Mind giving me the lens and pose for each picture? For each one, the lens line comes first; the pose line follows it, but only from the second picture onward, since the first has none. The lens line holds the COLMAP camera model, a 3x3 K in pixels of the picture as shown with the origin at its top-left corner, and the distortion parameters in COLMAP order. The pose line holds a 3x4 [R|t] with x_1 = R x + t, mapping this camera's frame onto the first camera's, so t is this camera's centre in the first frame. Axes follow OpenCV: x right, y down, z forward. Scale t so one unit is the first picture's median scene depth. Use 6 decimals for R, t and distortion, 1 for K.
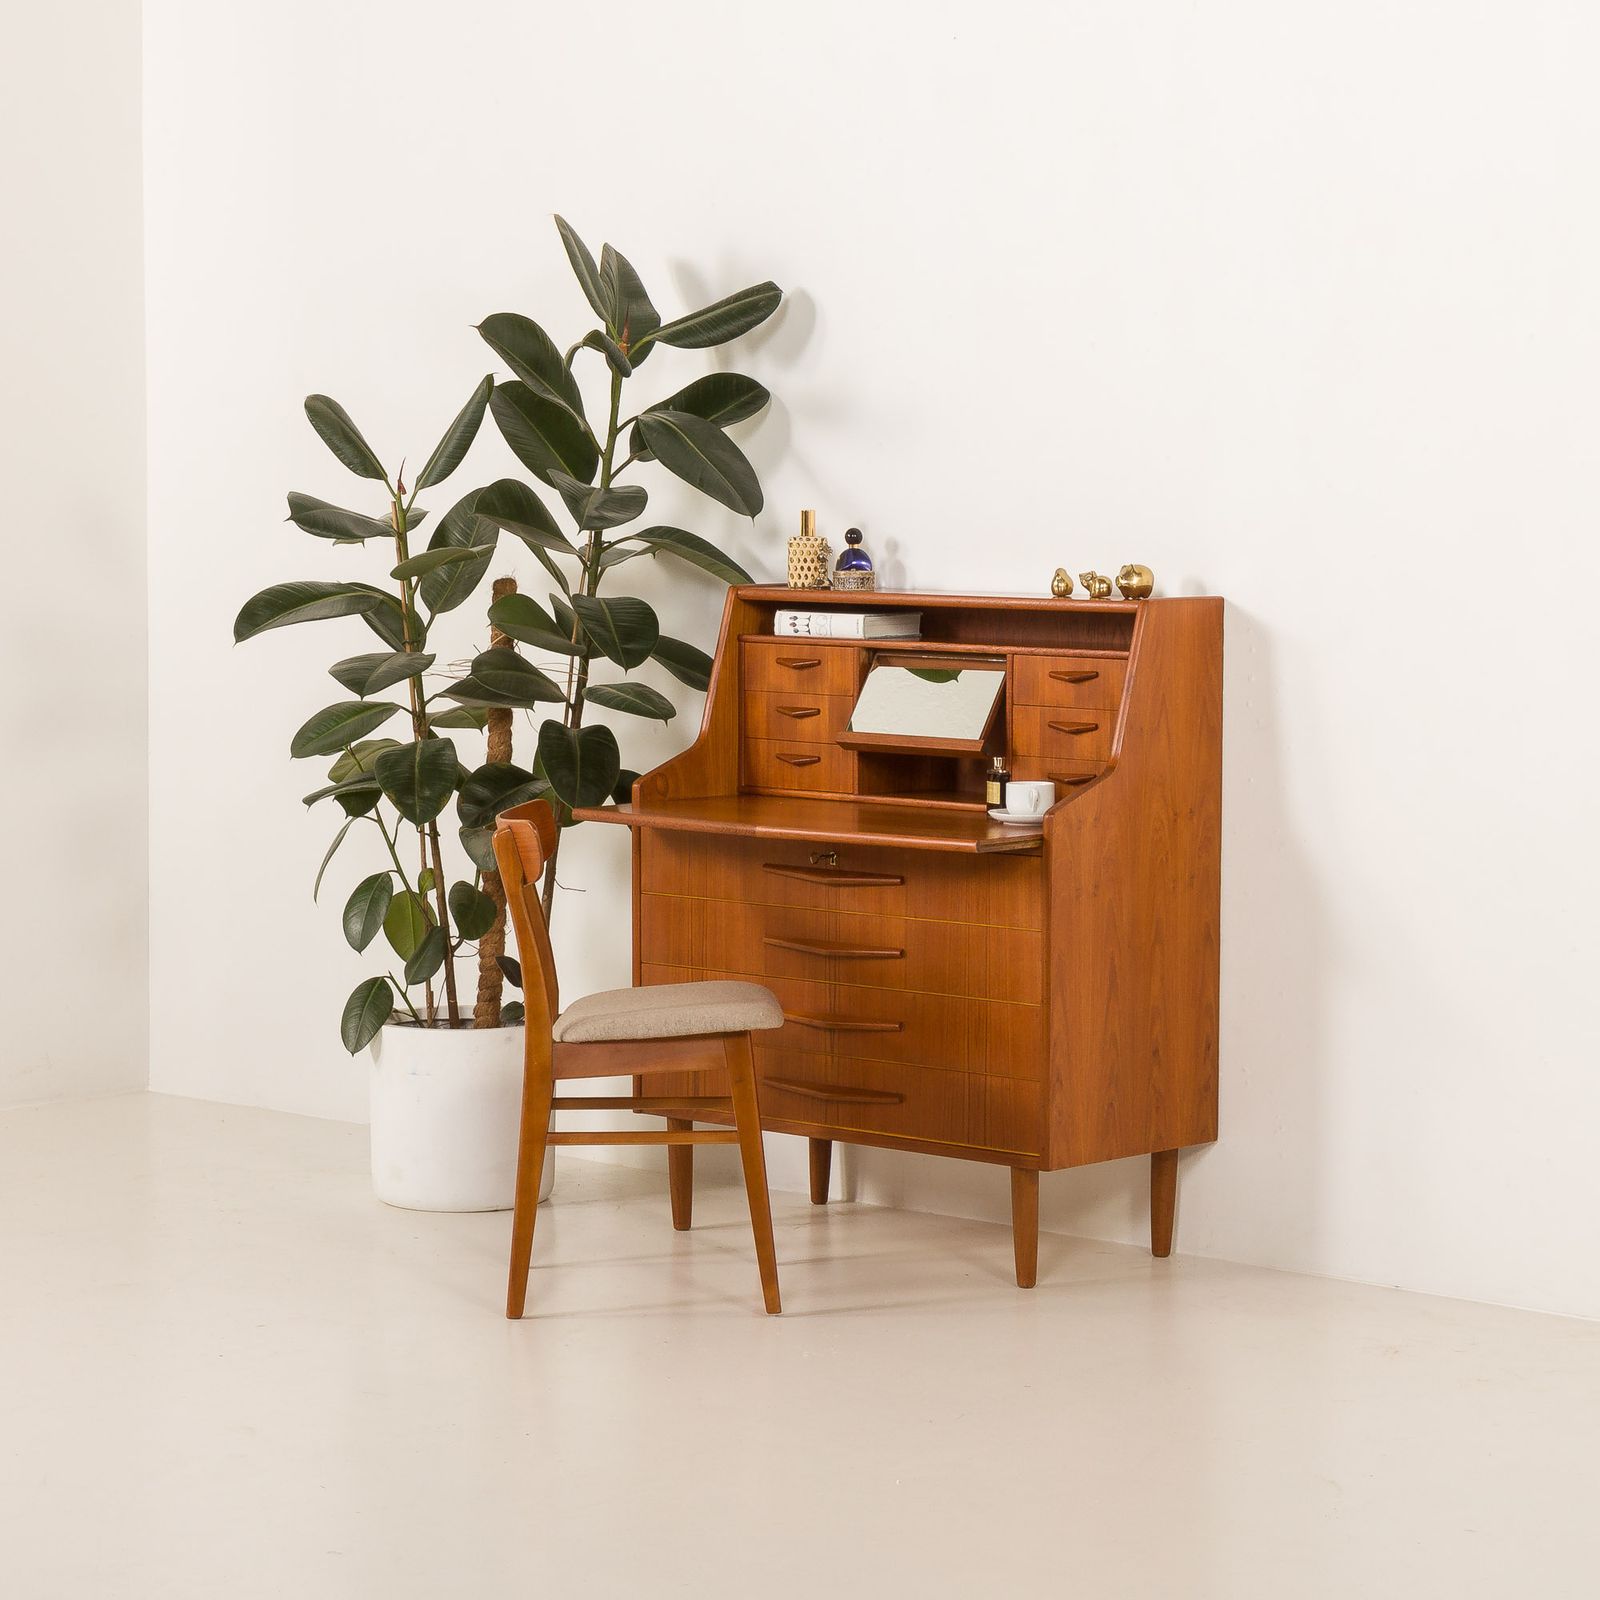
lens RADIAL K [[4287.1, 0, 812.7], [0, 4287.1, 807.3], [0, 0, 1]] dist [-0.117609, 0.000000]
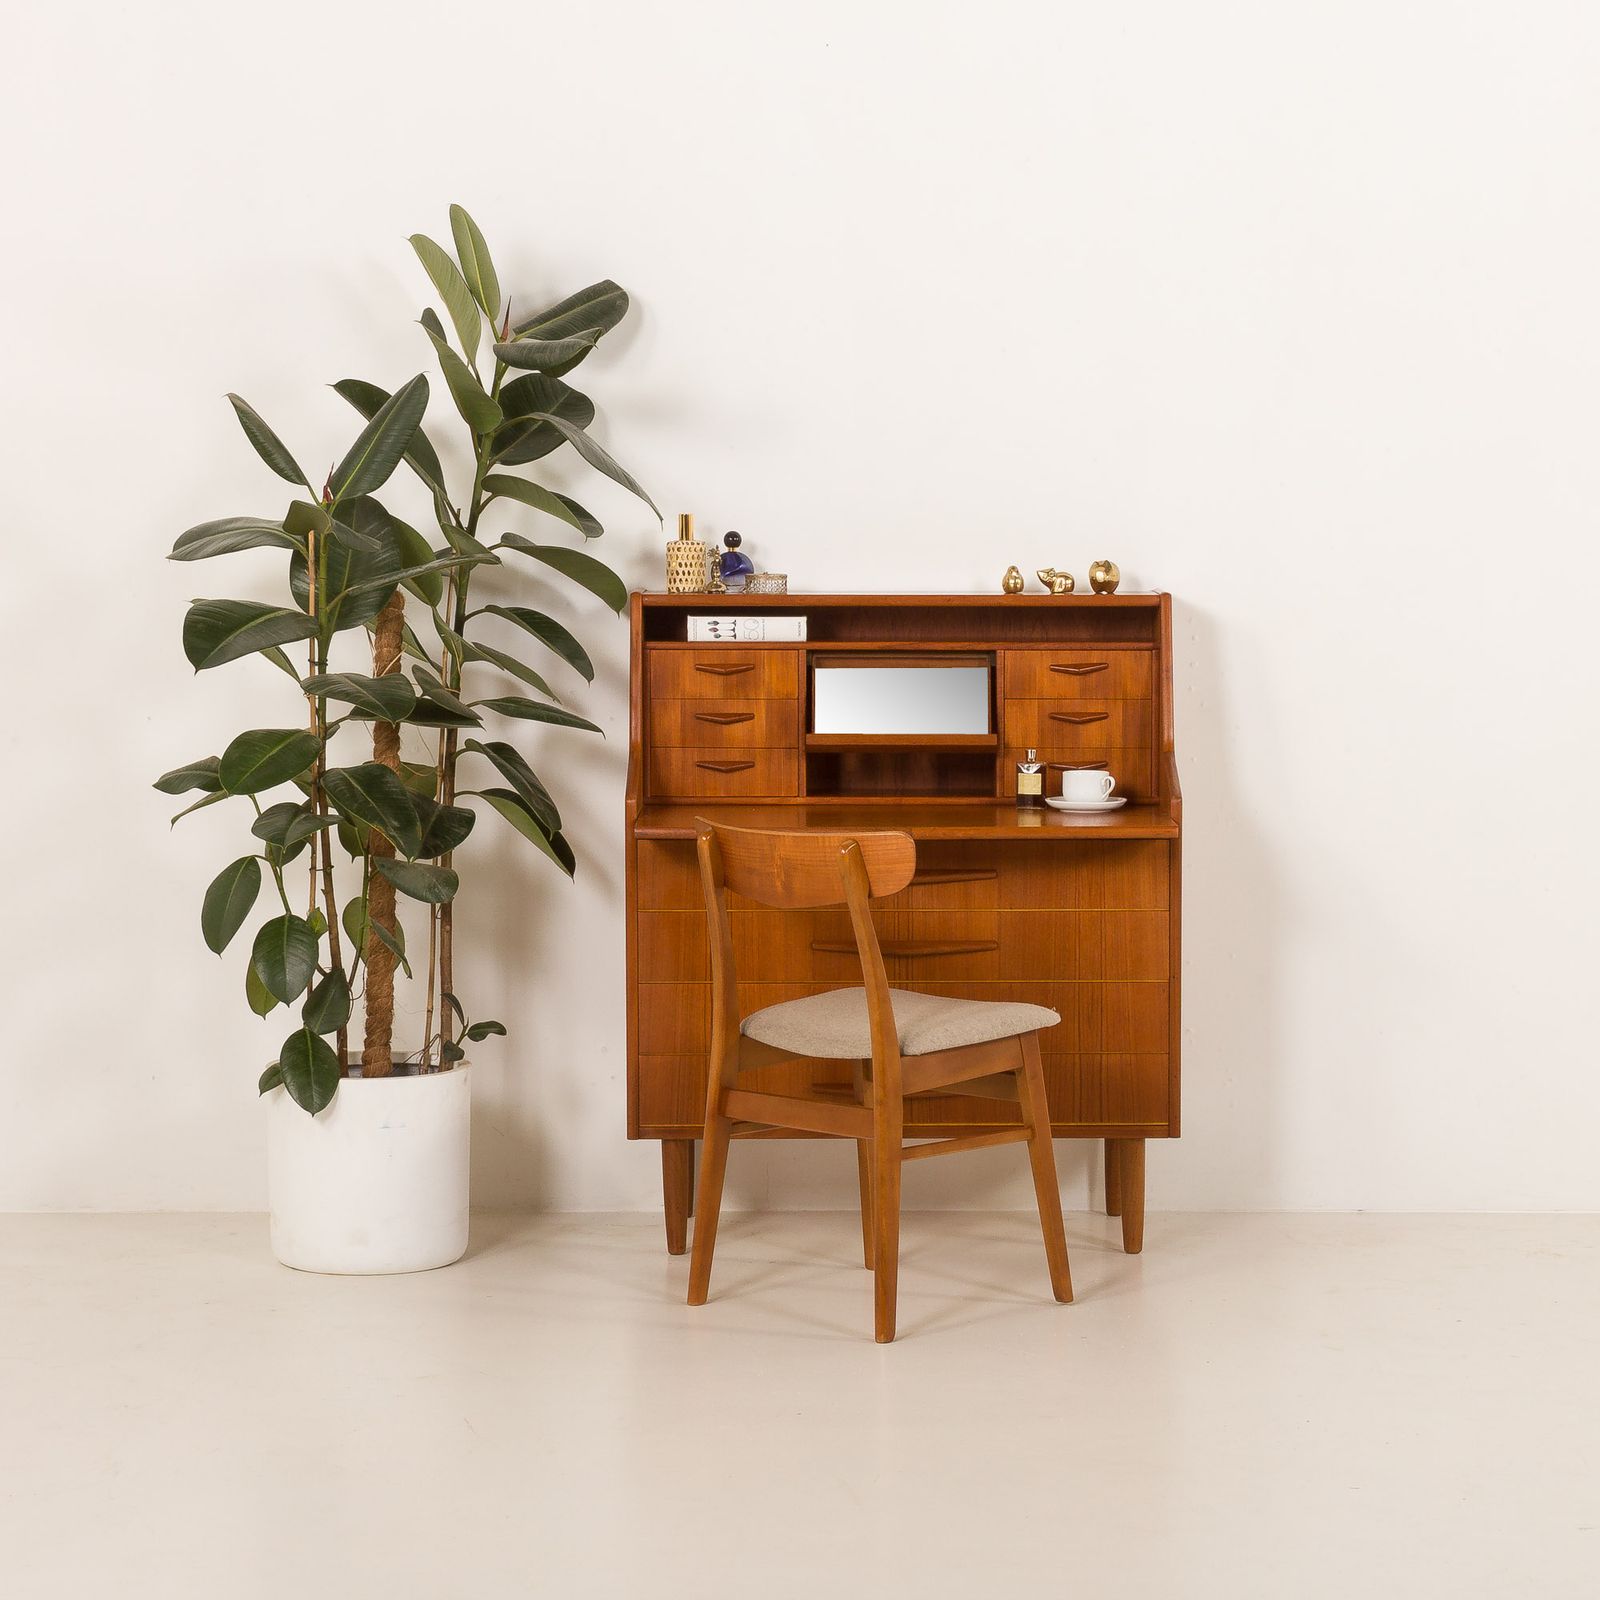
lens RADIAL K [[4287.1, 0, 853.9], [0, 4287.1, 805.6], [0, 0, 1]] dist [-0.117609, 0.000000]
pose [[0.740747, -0.057826, 0.669291, -0.647836], [0.057471, 0.998091, 0.022626, -0.022874], [-0.669321, 0.021705, 0.742656, 0.248374]]
